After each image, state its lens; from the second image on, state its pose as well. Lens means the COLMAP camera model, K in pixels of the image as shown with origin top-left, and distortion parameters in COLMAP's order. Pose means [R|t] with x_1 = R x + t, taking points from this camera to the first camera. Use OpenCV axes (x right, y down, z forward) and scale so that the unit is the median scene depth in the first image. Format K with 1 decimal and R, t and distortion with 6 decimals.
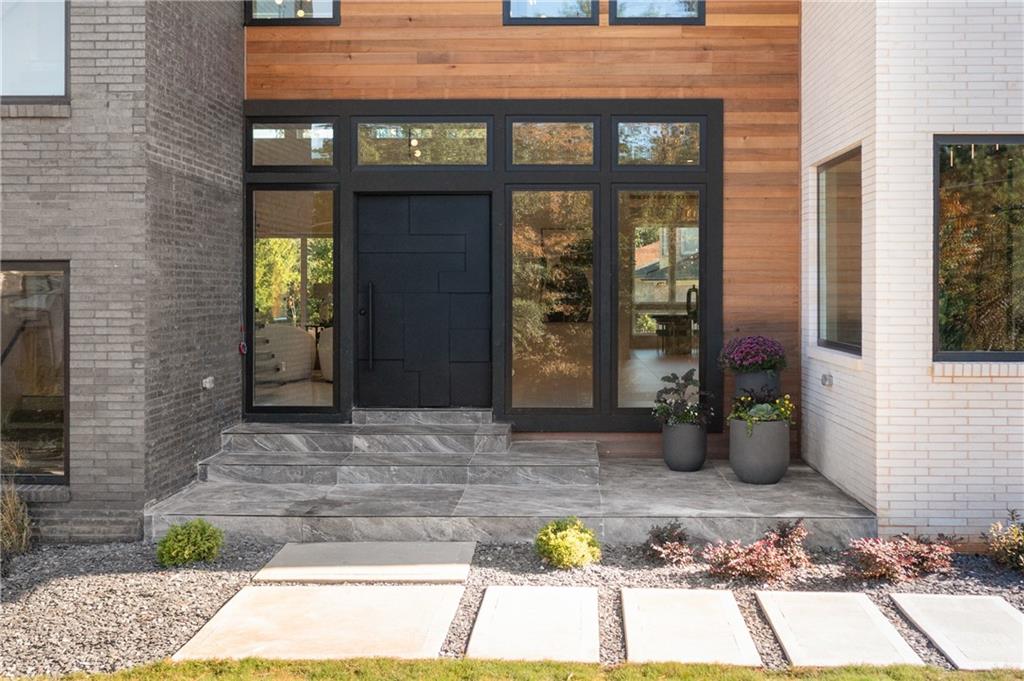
lens RADIAL K [[1130.9, 0, 566.9], [0, 1130.9, 294.8], [0, 0, 1]] dist [-0.005789, -0.008085]
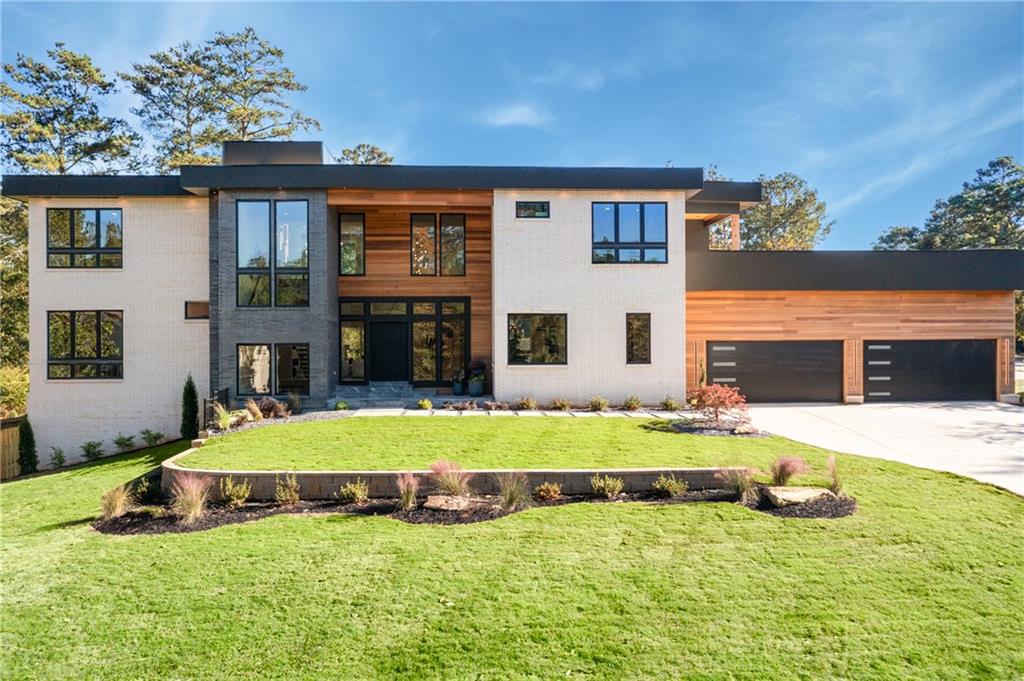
lens RADIAL K [[845.4, 0, 512.0], [0, 845.4, 340.5], [0, 0, 1]] dist [-0.000610, -0.000043]
pose [[0.998429, -0.004259, 0.055866, 0.131131], [0.004291, 0.999991, -0.000444, -0.030809], [-0.055864, 0.000683, 0.998438, -1.945109]]
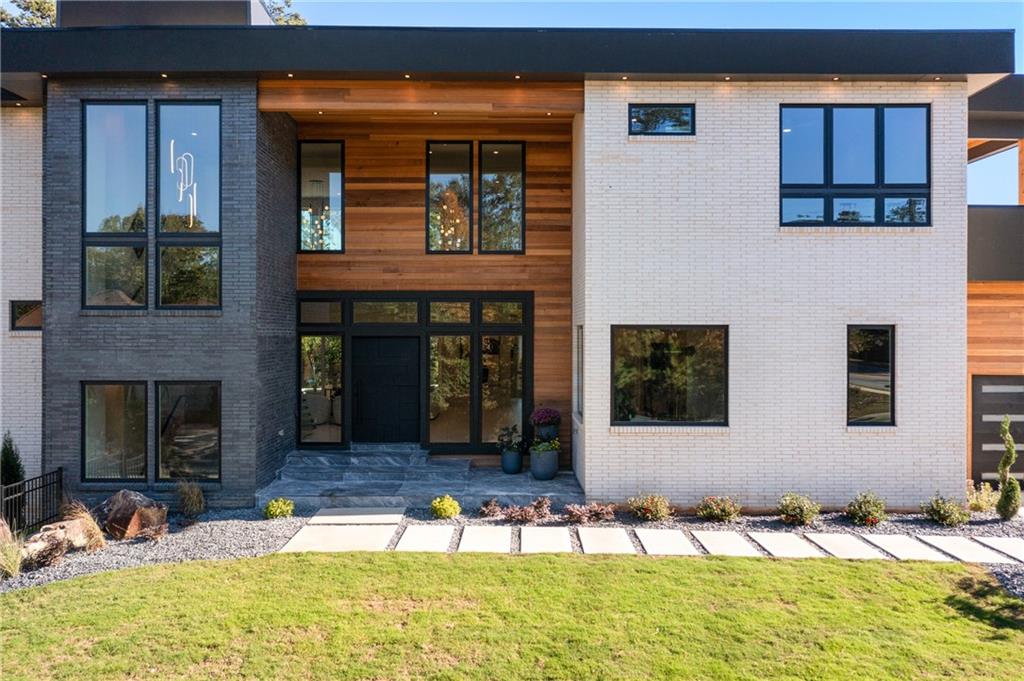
lens RADIAL K [[813.0, 0, 534.4], [0, 813.0, 338.6], [0, 0, 1]] dist [-0.007722, -0.006975]
pose [[0.999456, 0.001419, 0.032936, 0.101066], [-0.001459, 0.999998, 0.001185, -0.098771], [-0.032935, -0.001233, 0.999457, -0.516533]]
